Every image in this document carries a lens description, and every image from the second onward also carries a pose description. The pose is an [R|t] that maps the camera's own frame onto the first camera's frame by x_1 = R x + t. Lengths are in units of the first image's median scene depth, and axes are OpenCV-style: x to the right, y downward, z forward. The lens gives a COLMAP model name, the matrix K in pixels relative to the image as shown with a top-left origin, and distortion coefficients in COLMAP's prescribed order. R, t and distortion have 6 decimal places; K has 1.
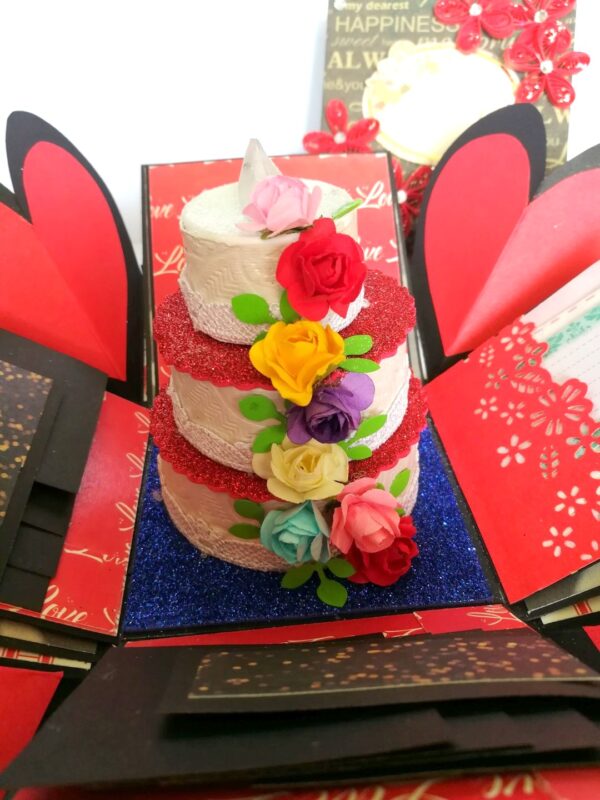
lens RADIAL K [[662.3, 0, 300.0], [0, 662.3, 400.0], [0, 0, 1]] dist [-0.068929, 0.005843]
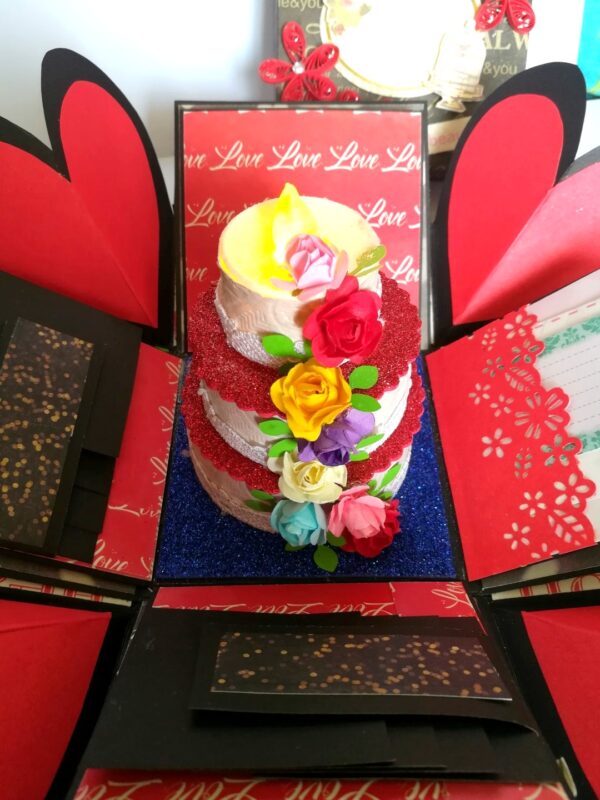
lens RADIAL K [[647.4, 0, 302.4], [0, 647.4, 413.0], [0, 0, 1]] dist [-0.060081, -0.006560]
pose [[0.996923, 0.077781, -0.009754, -0.004541], [-0.072012, 0.957859, 0.278065, -0.288228], [0.030971, -0.276507, 0.960513, -0.081645]]
